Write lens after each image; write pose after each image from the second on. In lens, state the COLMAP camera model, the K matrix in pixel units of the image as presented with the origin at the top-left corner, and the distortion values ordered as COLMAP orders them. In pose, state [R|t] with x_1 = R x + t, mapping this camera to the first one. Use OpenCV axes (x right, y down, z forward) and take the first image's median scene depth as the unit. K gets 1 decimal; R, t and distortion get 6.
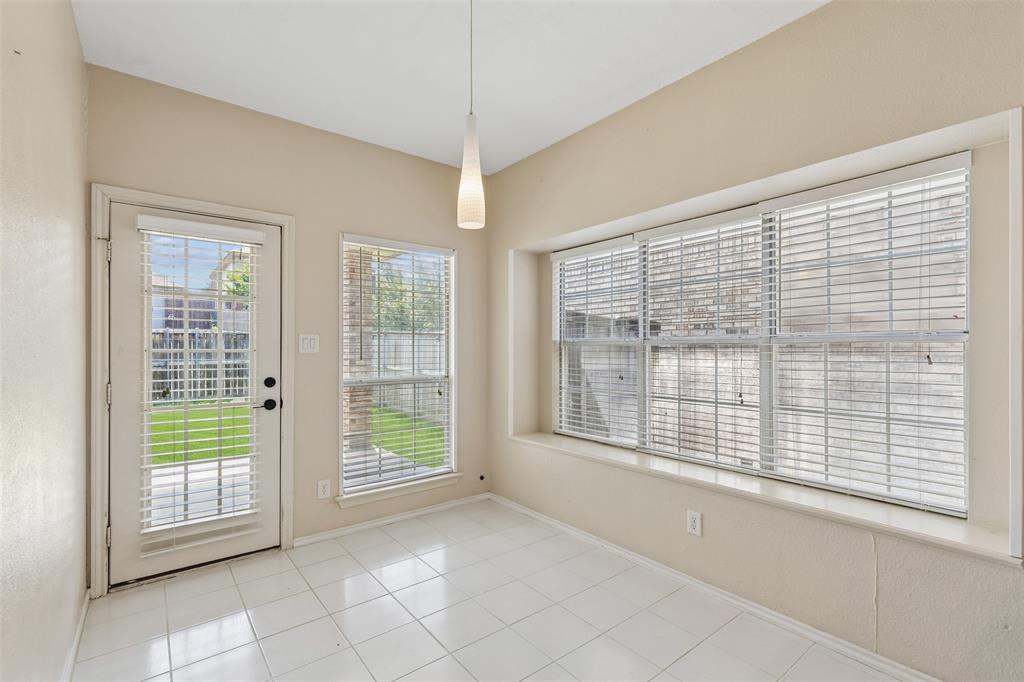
lens RADIAL K [[462.7, 0, 514.1], [0, 462.7, 346.4], [0, 0, 1]] dist [0.013287, -0.000407]
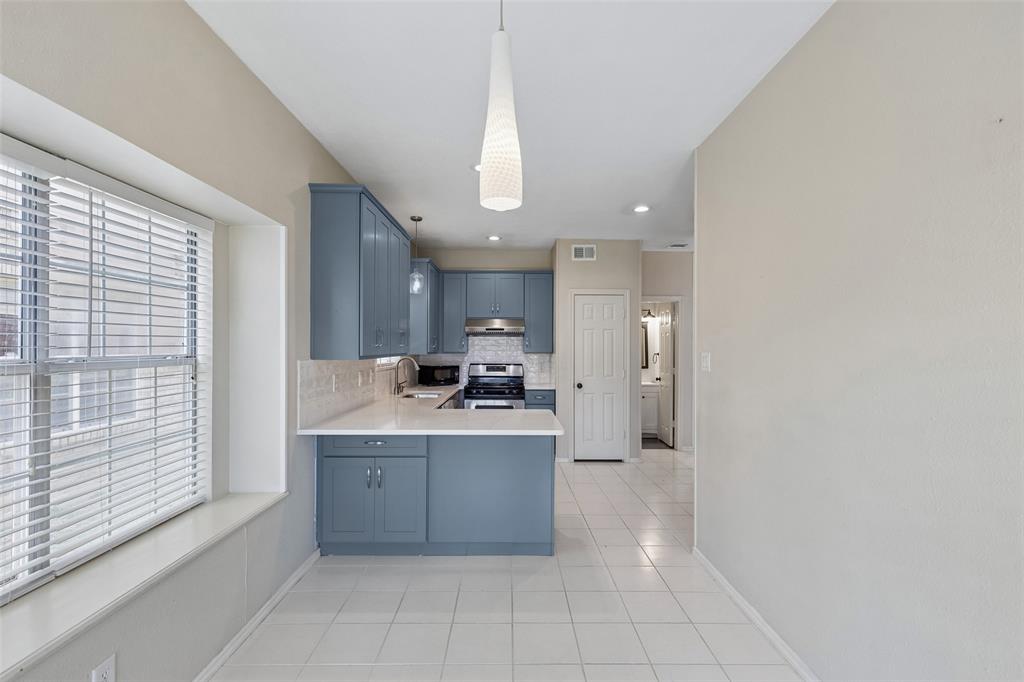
lens RADIAL K [[462.7, 0, 514.1], [0, 462.7, 346.4], [0, 0, 1]] dist [0.013287, -0.000407]
pose [[-0.791437, 0.002520, 0.611246, -0.439487], [0.000558, 0.999994, -0.003400, -0.049389], [-0.611251, -0.002350, -0.791433, 1.333797]]
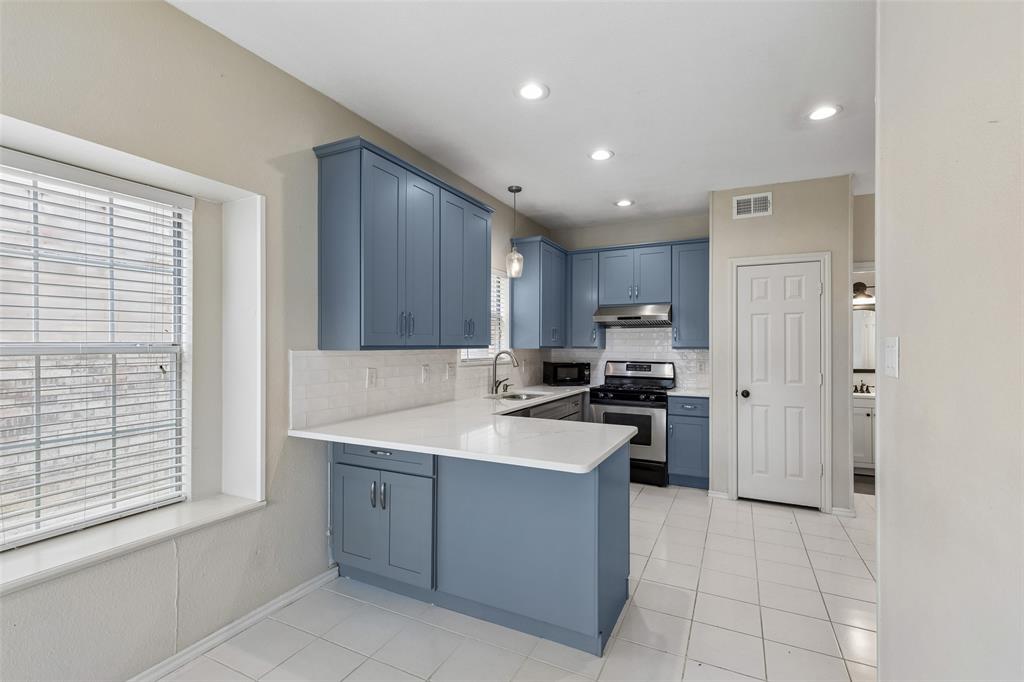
lens RADIAL K [[459.9, 0, 509.6], [0, 459.9, 345.5], [0, 0, 1]] dist [0.013122, -0.019694]
pose [[-0.422330, 0.002608, 0.906438, -0.409163], [-0.000475, 0.999995, -0.003098, -0.023752], [-0.906442, -0.001739, -0.422327, 0.663788]]
